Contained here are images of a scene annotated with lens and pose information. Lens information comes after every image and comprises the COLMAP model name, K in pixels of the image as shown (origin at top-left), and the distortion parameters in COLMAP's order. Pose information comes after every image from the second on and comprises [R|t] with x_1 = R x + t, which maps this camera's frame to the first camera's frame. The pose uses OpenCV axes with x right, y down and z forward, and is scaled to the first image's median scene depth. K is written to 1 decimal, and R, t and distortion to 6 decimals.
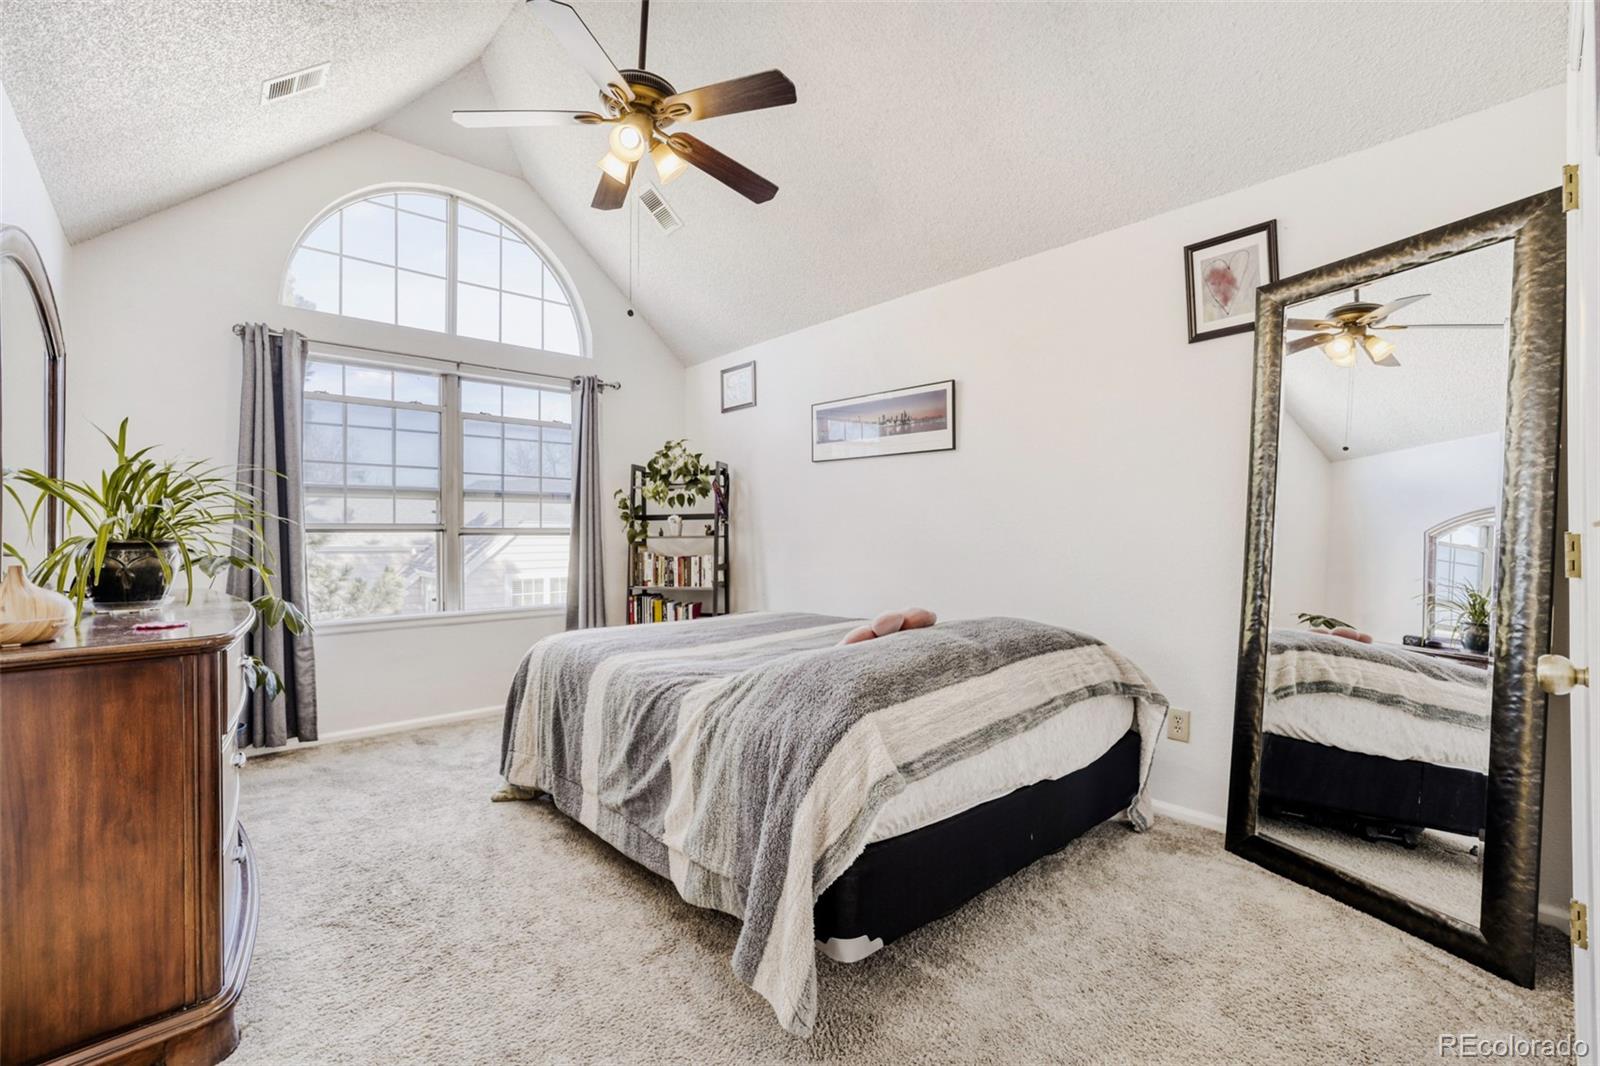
lens RADIAL K [[703.7, 0, 792.2], [0, 703.7, 538.1], [0, 0, 1]] dist [-0.011548, 0.000912]
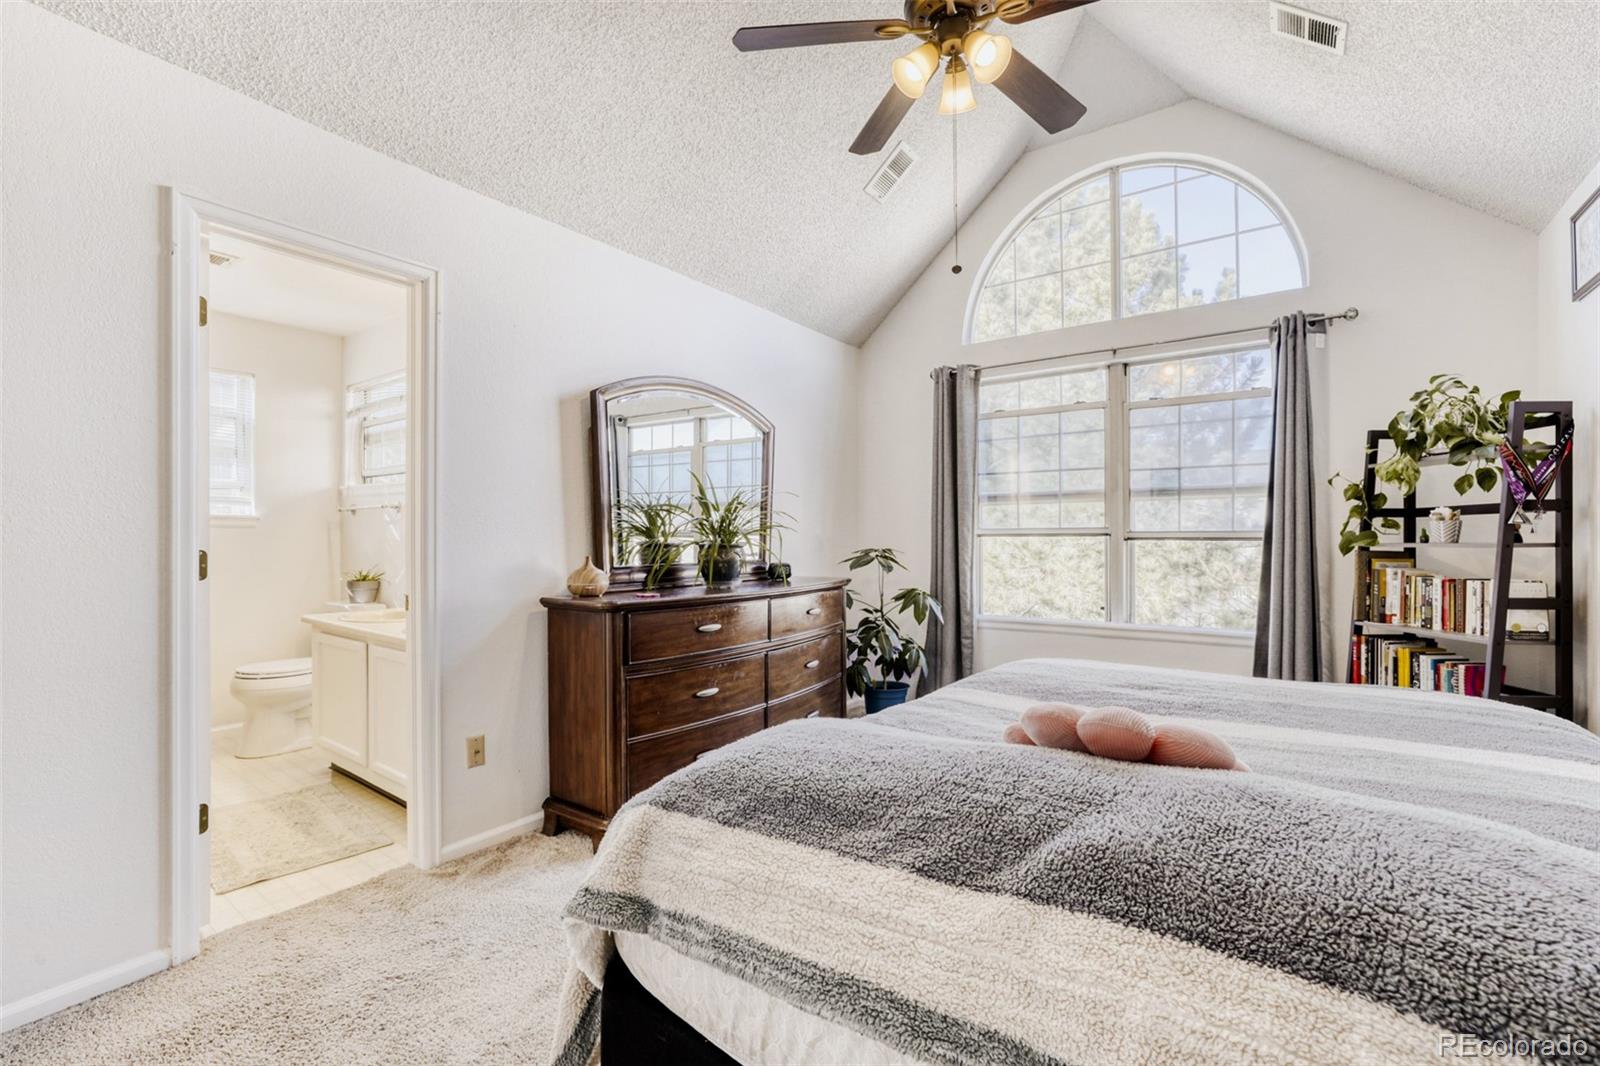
lens RADIAL K [[703.7, 0, 784.5], [0, 703.7, 539.1], [0, 0, 1]] dist [-0.011548, 0.000912]
pose [[0.207391, 0.002961, -0.978254, 0.293316], [-0.007294, 0.999972, 0.001480, -0.003219], [0.978231, 0.006829, 0.207407, 0.362186]]
